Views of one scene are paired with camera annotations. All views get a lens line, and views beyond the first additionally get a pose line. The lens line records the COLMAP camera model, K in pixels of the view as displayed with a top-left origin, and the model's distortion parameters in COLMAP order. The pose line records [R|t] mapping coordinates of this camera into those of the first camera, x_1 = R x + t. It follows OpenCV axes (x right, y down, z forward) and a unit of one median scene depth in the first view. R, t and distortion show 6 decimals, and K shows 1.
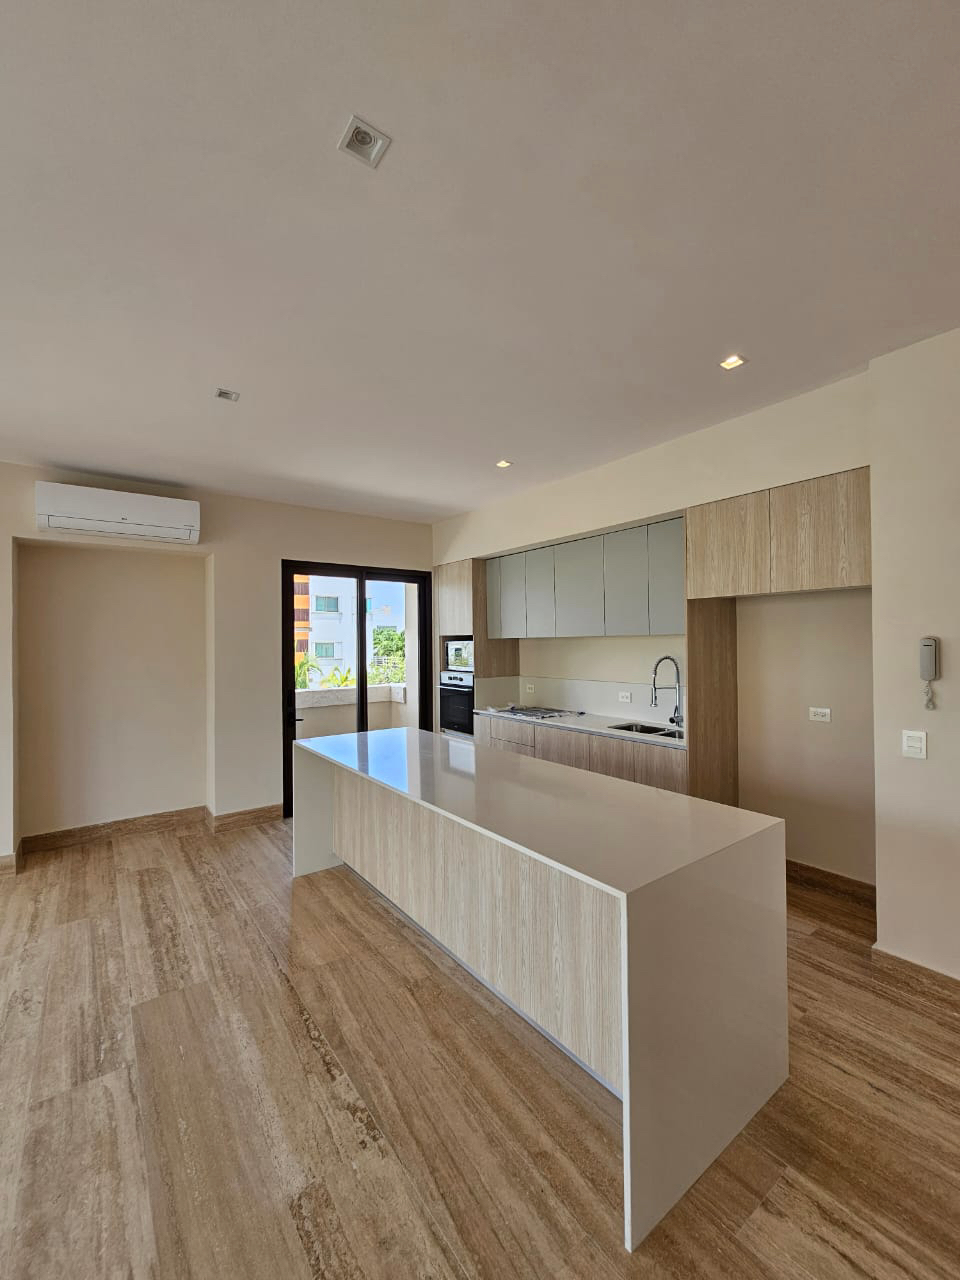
lens RADIAL K [[524.0, 0, 474.1], [0, 524.0, 649.4], [0, 0, 1]] dist [-0.000329, 0.001491]
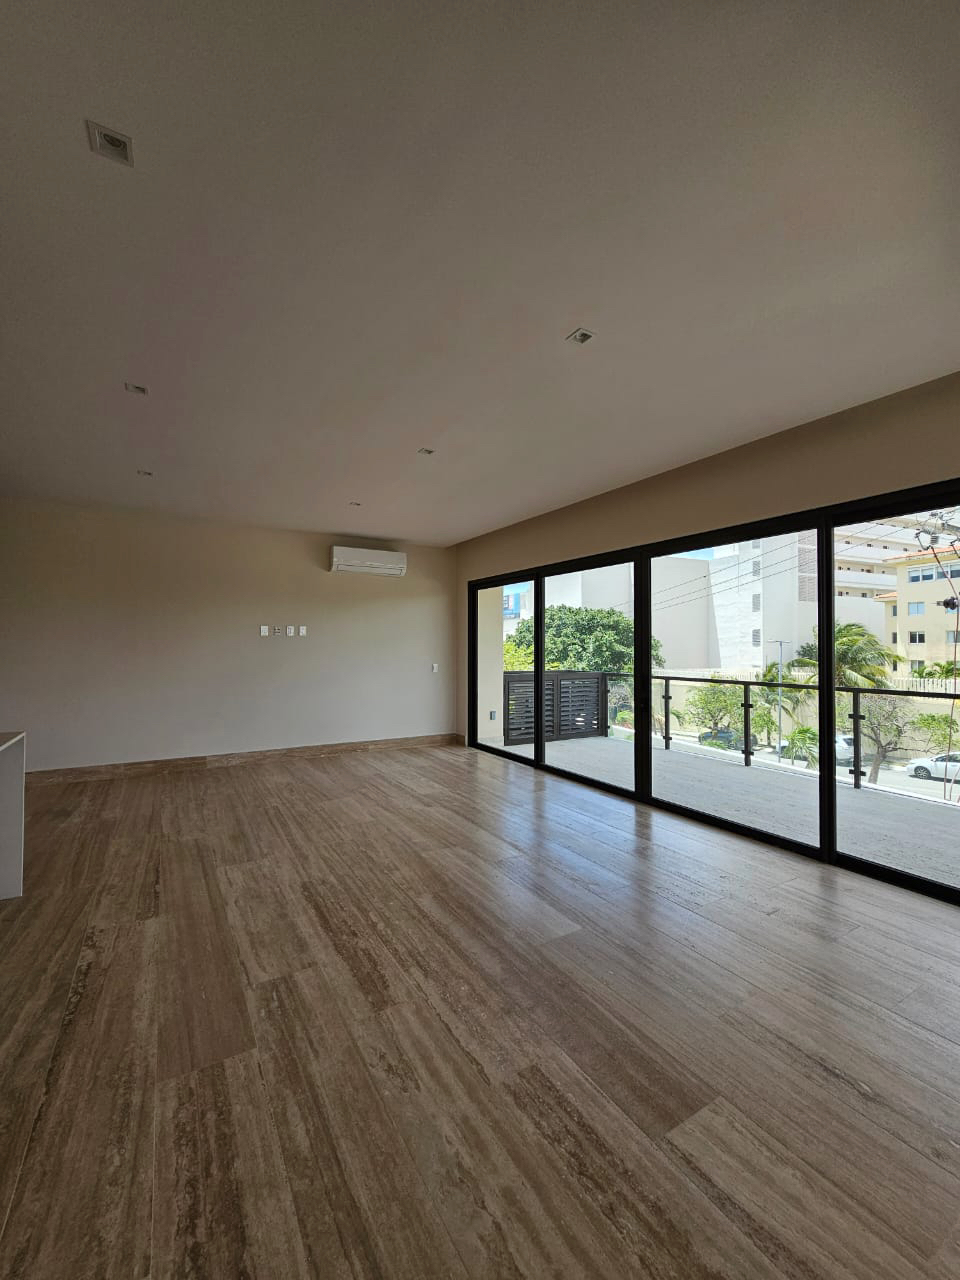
lens RADIAL K [[524.0, 0, 477.7], [0, 524.0, 639.6], [0, 0, 1]] dist [-0.000329, 0.001491]
pose [[-0.995732, 0.005678, 0.092115, -1.136147], [0.004588, 0.999917, -0.012037, 0.066240], [-0.092176, -0.011563, -0.995676, 1.888273]]
